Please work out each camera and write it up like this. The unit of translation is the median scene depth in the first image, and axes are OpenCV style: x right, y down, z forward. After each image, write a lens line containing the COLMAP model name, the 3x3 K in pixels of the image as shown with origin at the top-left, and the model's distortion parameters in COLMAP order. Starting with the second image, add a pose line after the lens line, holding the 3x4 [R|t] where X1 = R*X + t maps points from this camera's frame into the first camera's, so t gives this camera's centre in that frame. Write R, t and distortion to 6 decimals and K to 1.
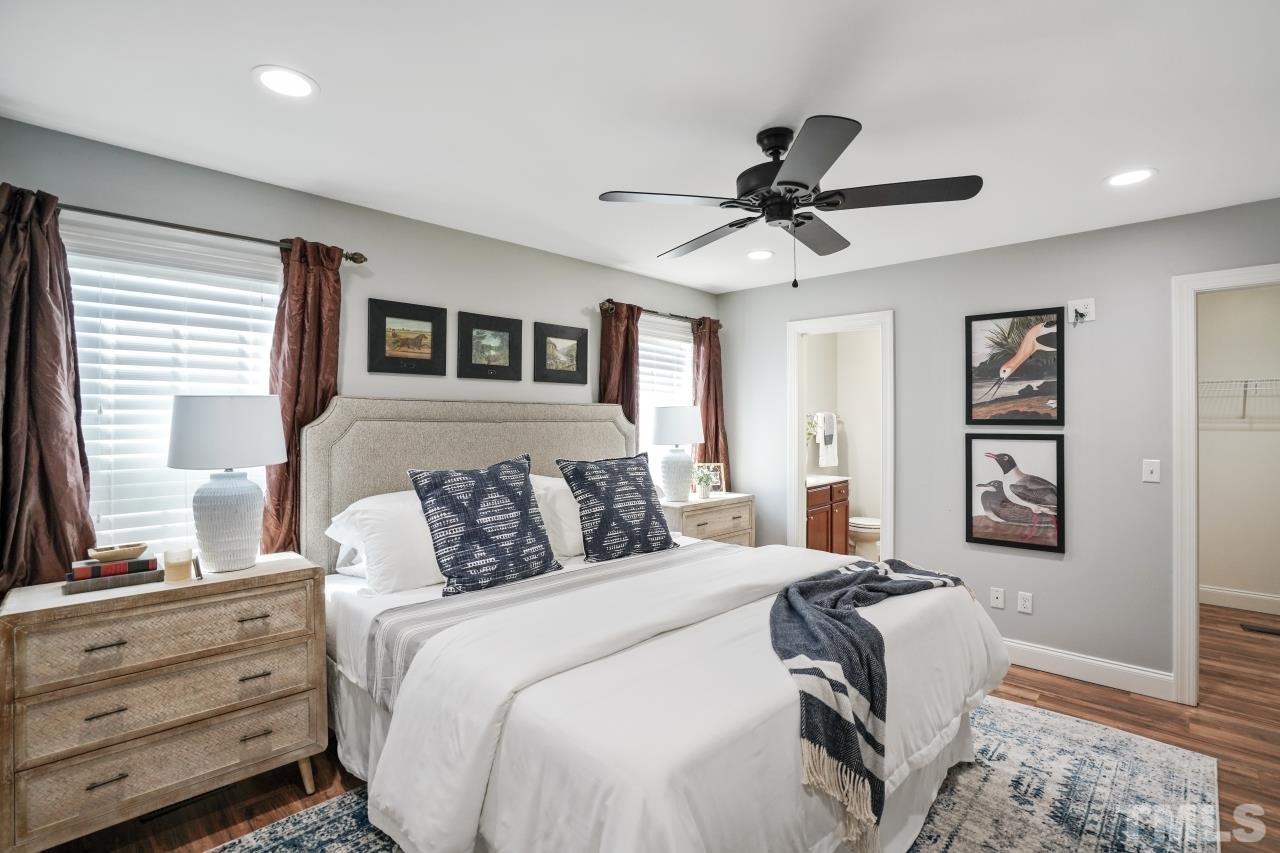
lens RADIAL K [[597.4, 0, 642.5], [0, 597.4, 402.1], [0, 0, 1]] dist [-0.059125, 0.023019]
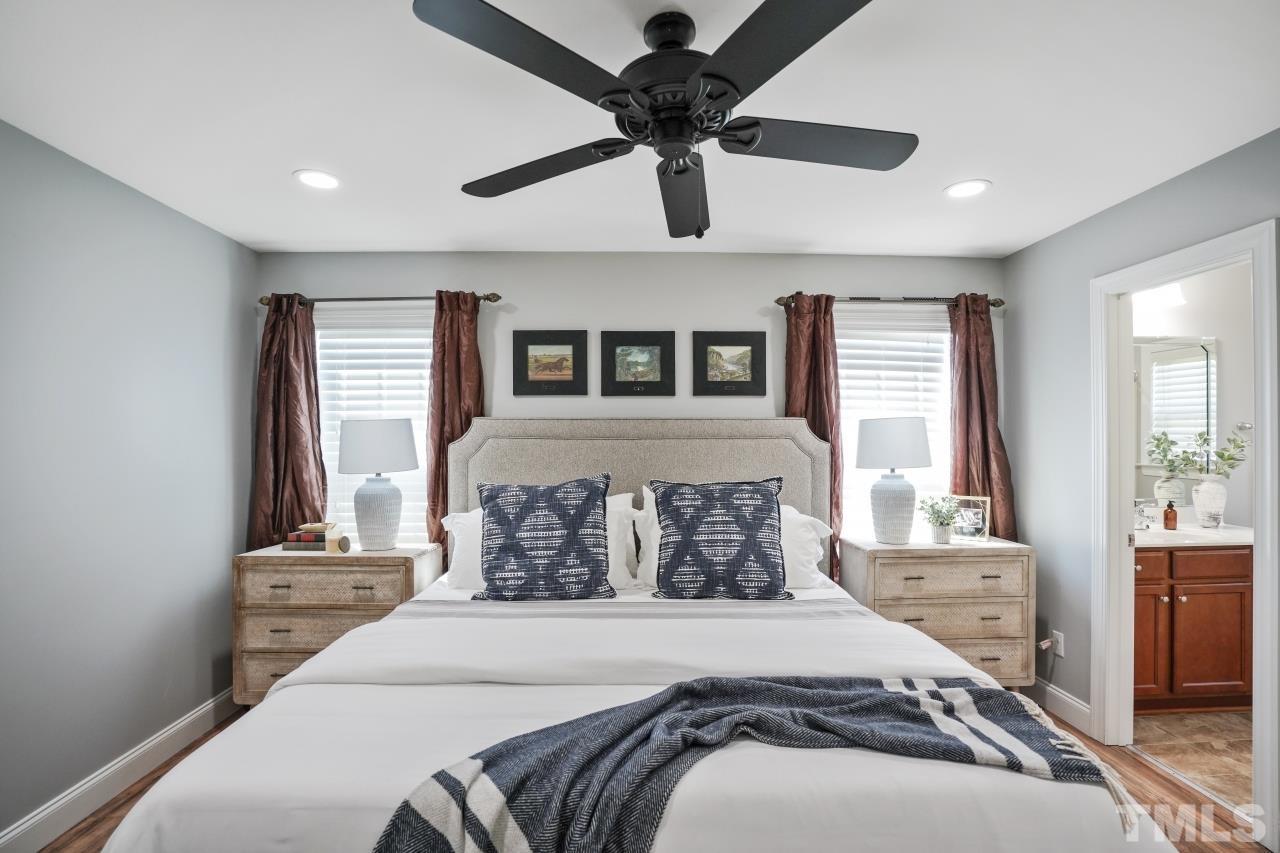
lens RADIAL K [[575.6, 0, 625.3], [0, 575.6, 436.0], [0, 0, 1]] dist [-0.055920, 0.022219]
pose [[0.714599, -0.005337, -0.699514, 0.455883], [0.023817, 0.999577, 0.016704, 0.013368], [0.699128, -0.028597, 0.714424, 0.347860]]
